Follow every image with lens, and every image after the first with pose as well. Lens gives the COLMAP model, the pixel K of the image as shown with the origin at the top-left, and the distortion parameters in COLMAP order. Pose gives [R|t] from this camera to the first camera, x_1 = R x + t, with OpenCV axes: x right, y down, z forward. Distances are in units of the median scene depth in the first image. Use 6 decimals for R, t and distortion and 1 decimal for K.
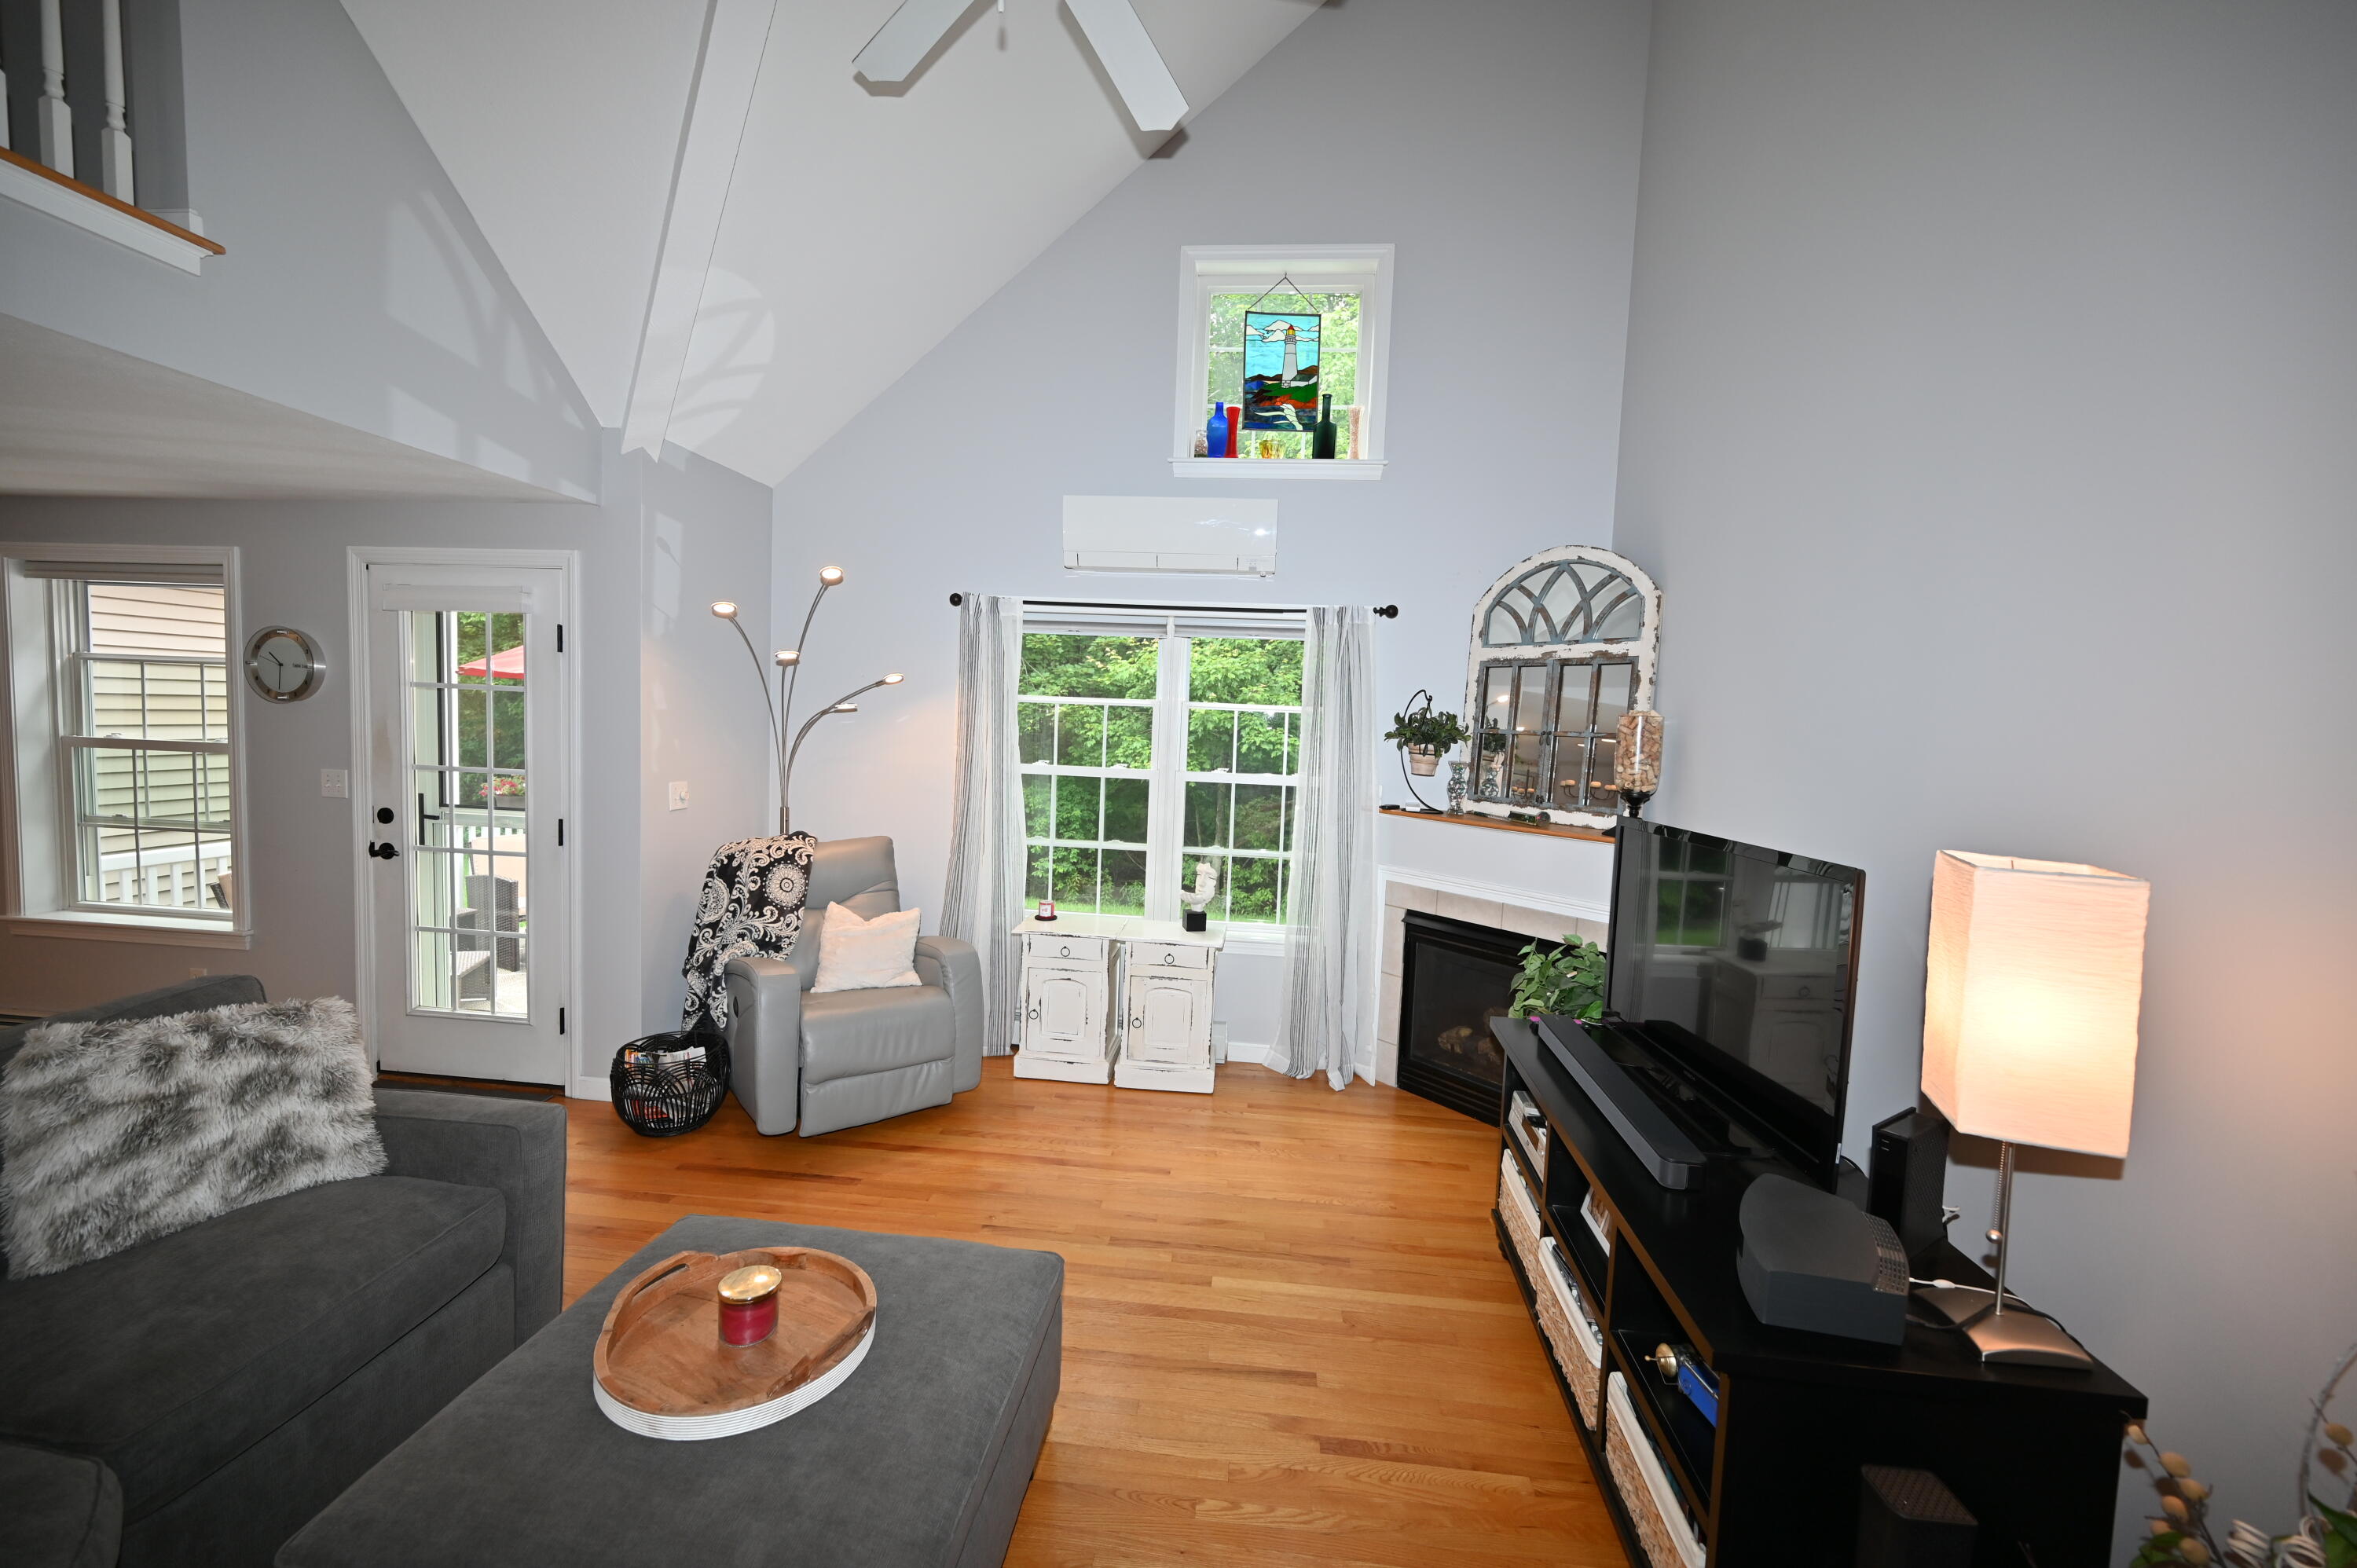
lens RADIAL K [[925.9, 0, 1178.5], [0, 925.9, 784.0], [0, 0, 1]] dist [-0.002260, -0.000119]
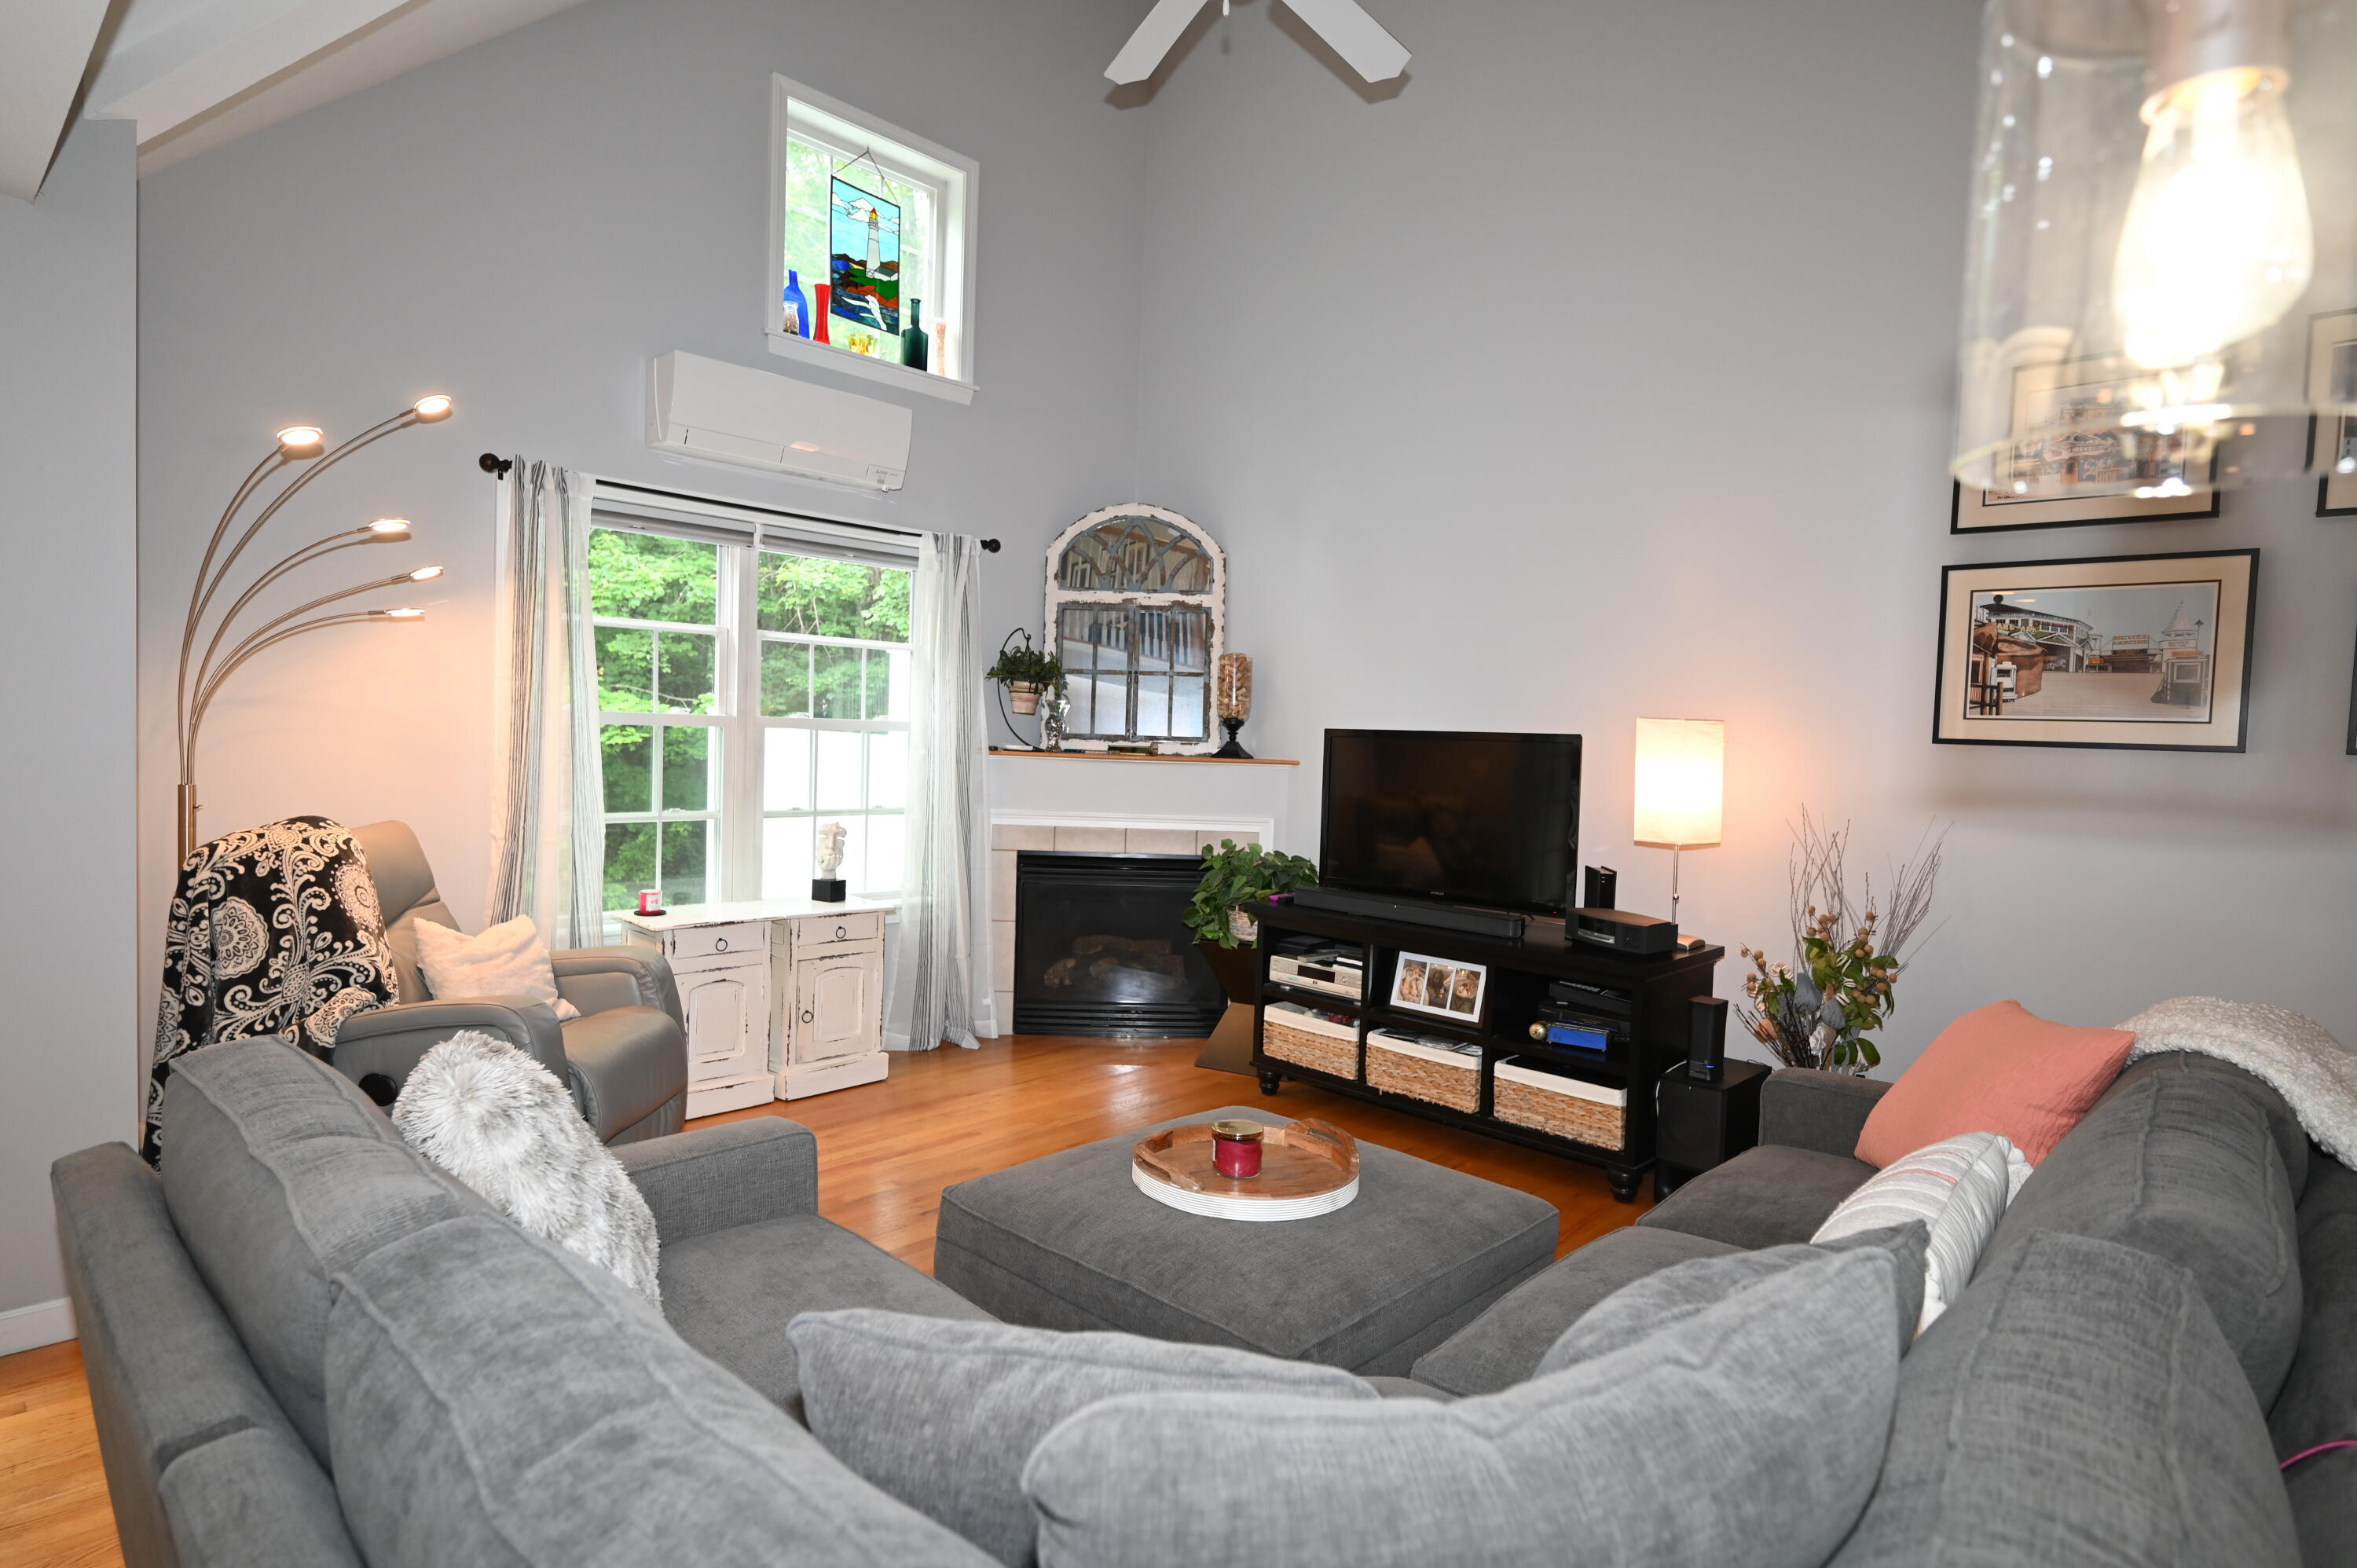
lens RADIAL K [[1246.7, 0, 1178.5], [0, 1246.7, 784.0], [0, 0, 1]] dist [0.004046, 0.000143]
pose [[0.610199, -0.053361, 0.790449, -0.703759], [0.047992, 0.998387, 0.030351, 0.032660], [-0.790793, 0.019415, 0.611775, 0.053299]]
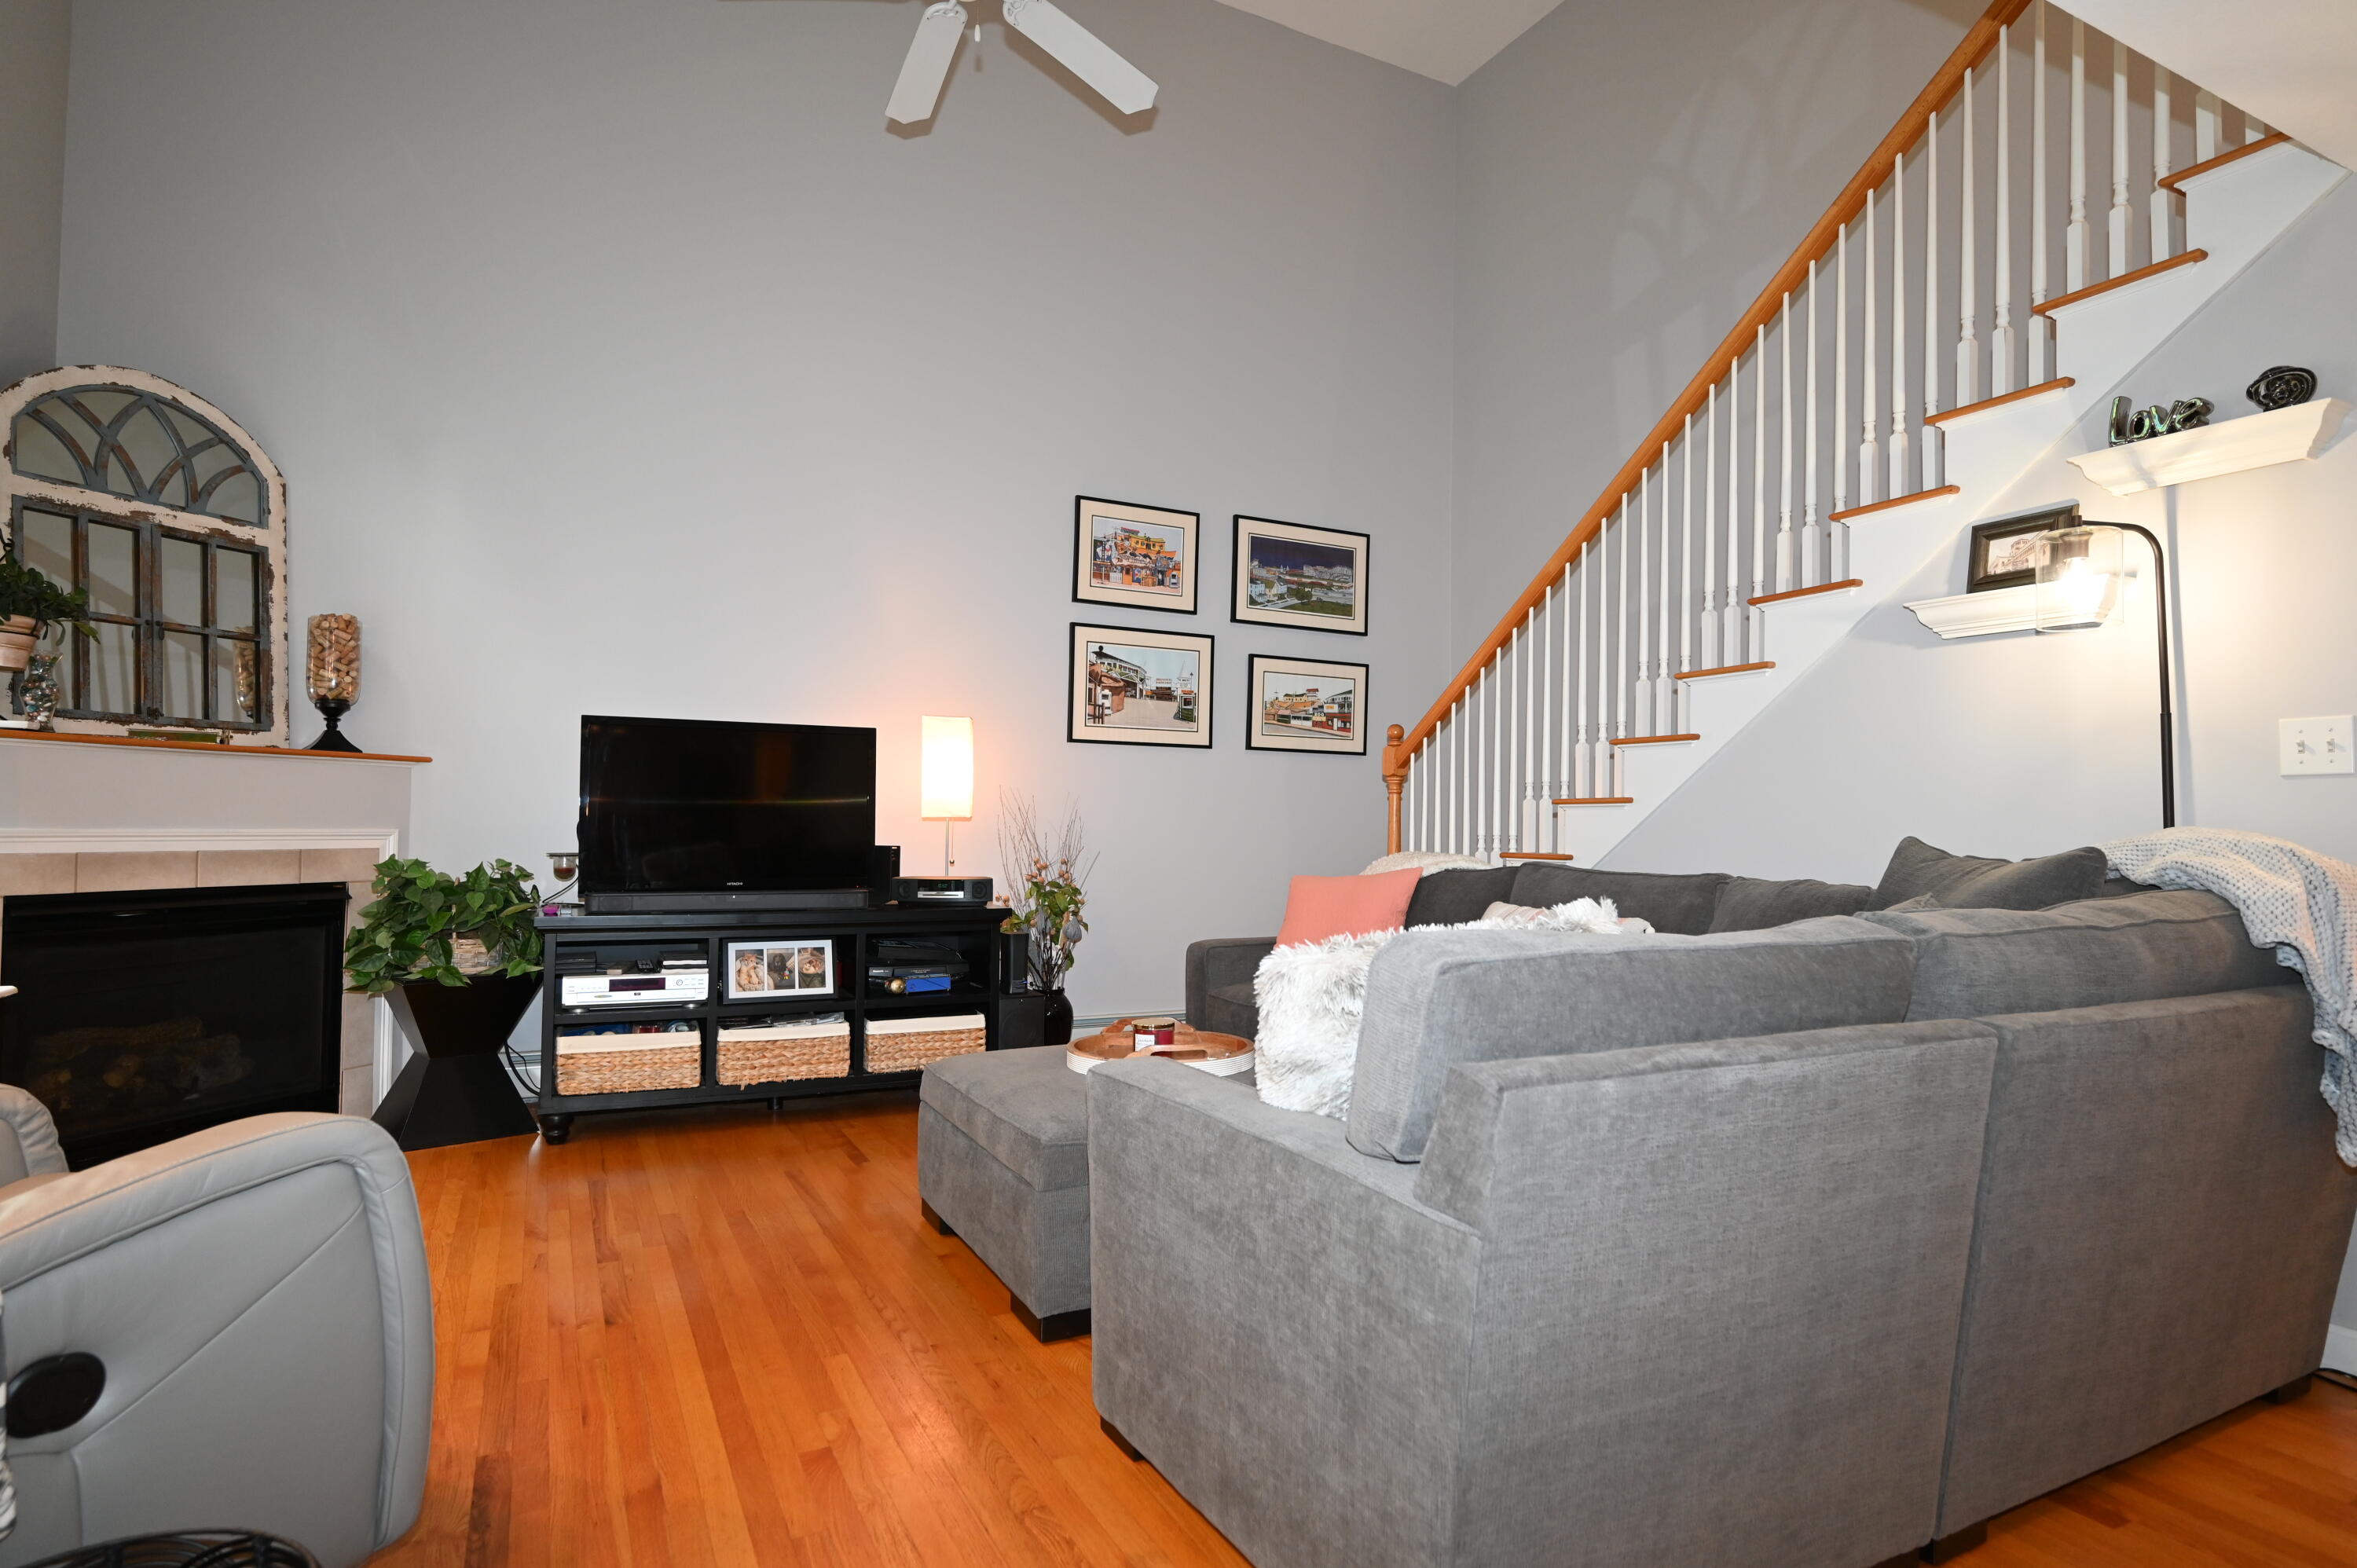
lens RADIAL K [[1223.5, 0, 1178.5], [0, 1223.5, 784.0], [0, 0, 1]] dist [0.000383, -0.000185]
pose [[-0.539920, -0.017512, 0.841534, -0.816467], [0.028282, 0.998842, 0.038931, 0.054760], [-0.841241, 0.044820, -0.538800, 0.797979]]
